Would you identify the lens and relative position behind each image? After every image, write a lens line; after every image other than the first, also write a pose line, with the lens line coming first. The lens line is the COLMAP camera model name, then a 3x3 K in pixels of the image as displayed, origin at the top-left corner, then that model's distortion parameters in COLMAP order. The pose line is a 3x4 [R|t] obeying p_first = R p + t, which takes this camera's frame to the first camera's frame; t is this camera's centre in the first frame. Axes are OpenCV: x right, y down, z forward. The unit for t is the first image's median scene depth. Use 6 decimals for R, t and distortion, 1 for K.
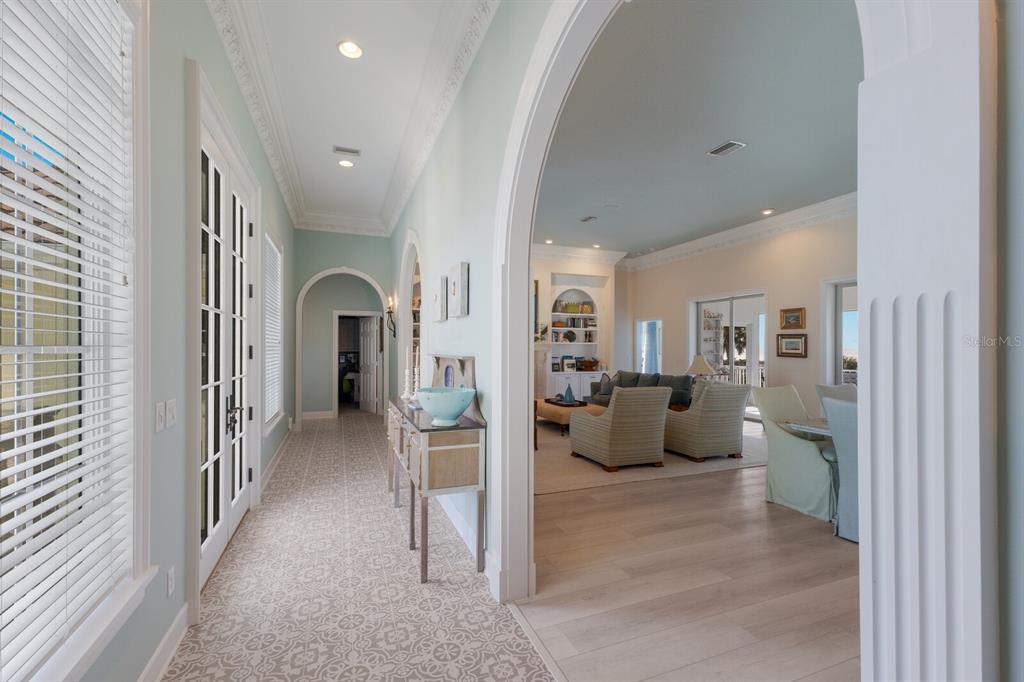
lens RADIAL K [[441.5, 0, 509.2], [0, 441.5, 346.5], [0, 0, 1]] dist [0.009172, 0.000347]
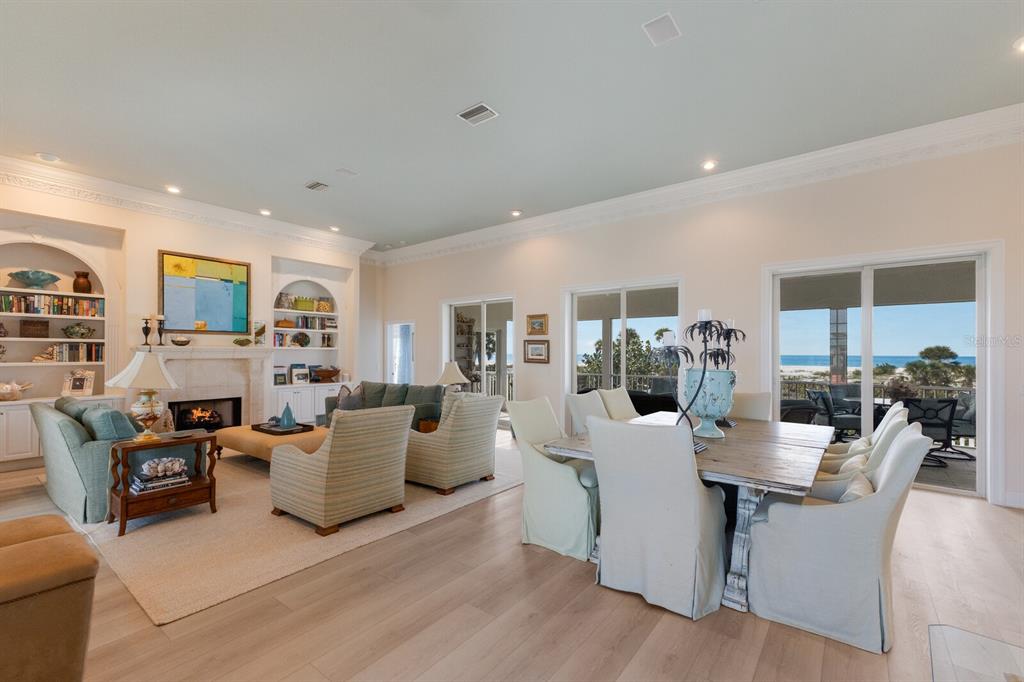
lens RADIAL K [[441.5, 0, 512.2], [0, 441.5, 350.5], [0, 0, 1]] dist [0.009172, 0.000347]
pose [[0.861219, 0.002504, 0.508227, 0.081599], [-0.000208, 0.999990, -0.004574, 0.000271], [-0.508233, 0.003834, 0.861211, 0.166309]]
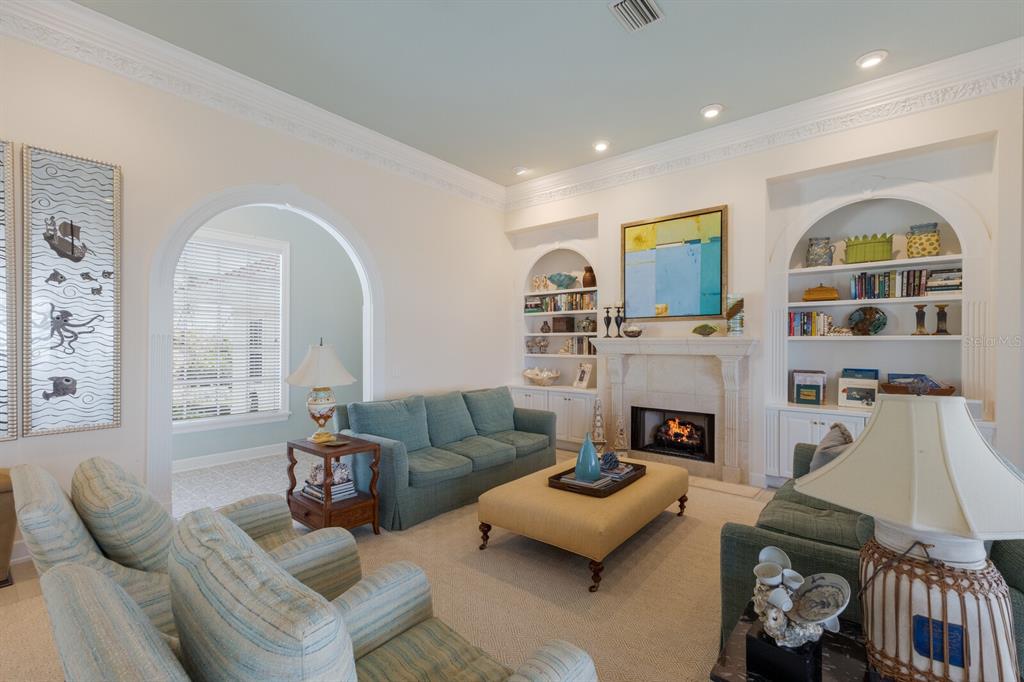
lens RADIAL K [[441.5, 0, 516.6], [0, 441.5, 333.2], [0, 0, 1]] dist [0.009172, 0.000347]
pose [[0.502203, -0.021327, -0.864487, 0.447592], [0.001696, 0.999718, -0.023679, -0.003406], [0.864748, 0.010426, 0.502098, 0.714105]]
